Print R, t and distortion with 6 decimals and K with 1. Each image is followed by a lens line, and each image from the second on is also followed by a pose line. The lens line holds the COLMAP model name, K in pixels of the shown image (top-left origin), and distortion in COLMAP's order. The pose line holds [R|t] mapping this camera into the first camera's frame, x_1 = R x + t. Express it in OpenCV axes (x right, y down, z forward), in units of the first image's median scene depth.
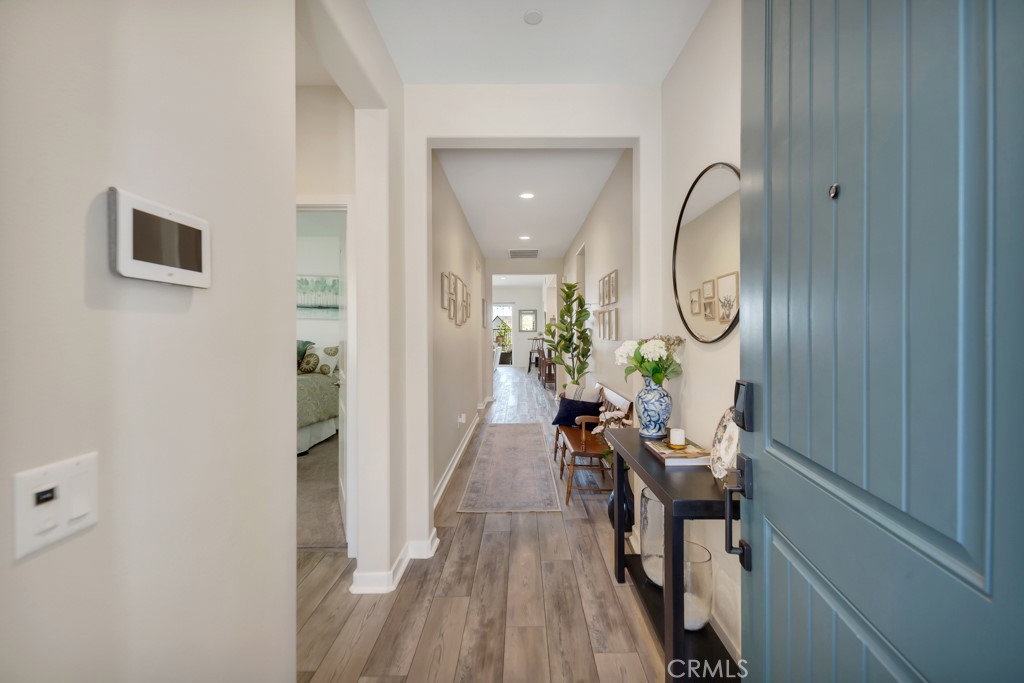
lens RADIAL K [[423.6, 0, 517.6], [0, 423.6, 338.3], [0, 0, 1]] dist [0.002636, -0.003830]
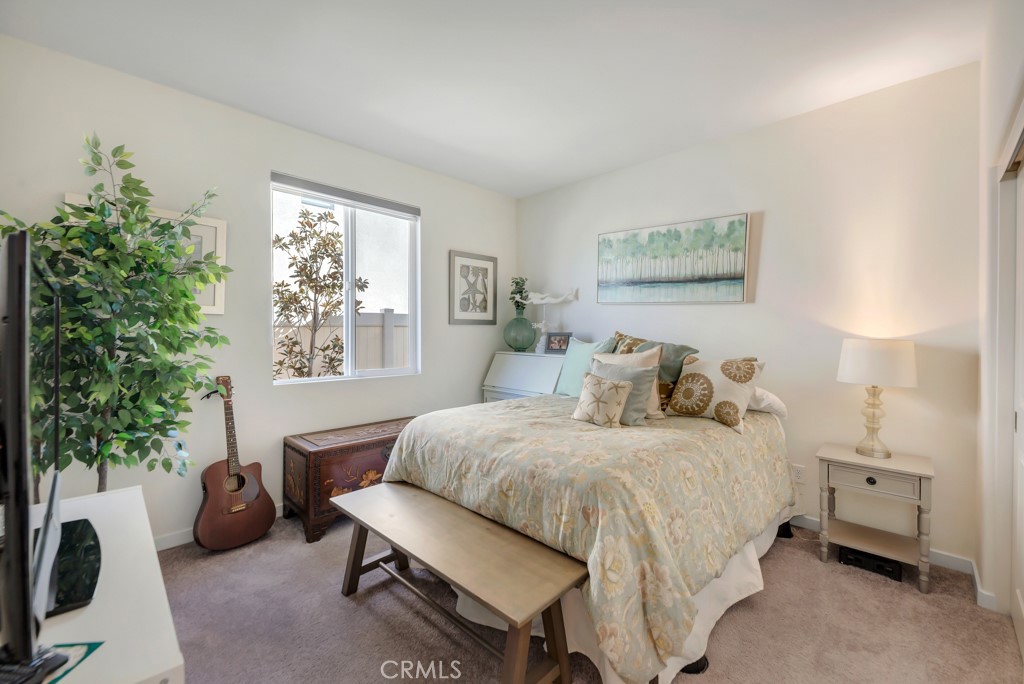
lens RADIAL K [[423.6, 0, 513.9], [0, 423.6, 334.2], [0, 0, 1]] dist [0.002636, -0.003830]
pose [[0.716433, 0.007369, -0.697617, -0.287341], [-0.004738, 0.999973, 0.005697, -0.008448], [0.697640, -0.000776, 0.716449, 0.498381]]
